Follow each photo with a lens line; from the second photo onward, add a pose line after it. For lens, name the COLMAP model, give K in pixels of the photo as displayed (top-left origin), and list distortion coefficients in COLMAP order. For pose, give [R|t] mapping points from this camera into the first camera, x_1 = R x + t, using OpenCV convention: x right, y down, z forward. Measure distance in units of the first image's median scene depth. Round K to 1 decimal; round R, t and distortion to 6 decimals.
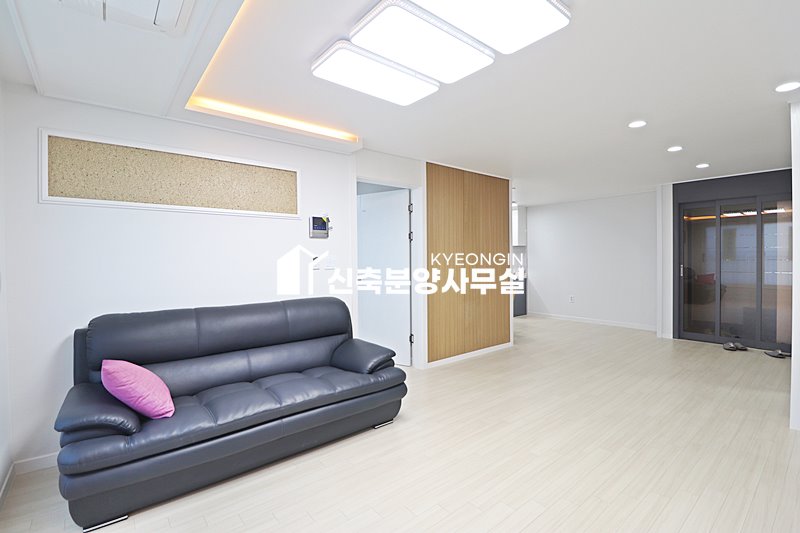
lens RADIAL K [[372.2, 0, 399.7], [0, 372.2, 262.6], [0, 0, 1]] dist [0.000859, -0.014178]
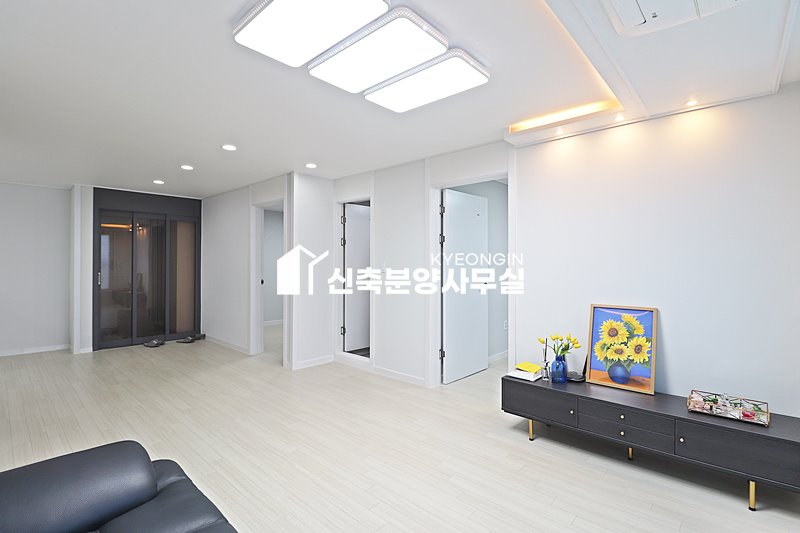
lens RADIAL K [[372.2, 0, 399.7], [0, 372.2, 262.6], [0, 0, 1]] dist [0.000859, -0.014178]
pose [[-0.137128, 0.012150, 0.990479, -0.325441], [0.007774, 0.999907, -0.011189, -0.003573], [-0.990523, 0.006166, -0.137210, 0.372686]]
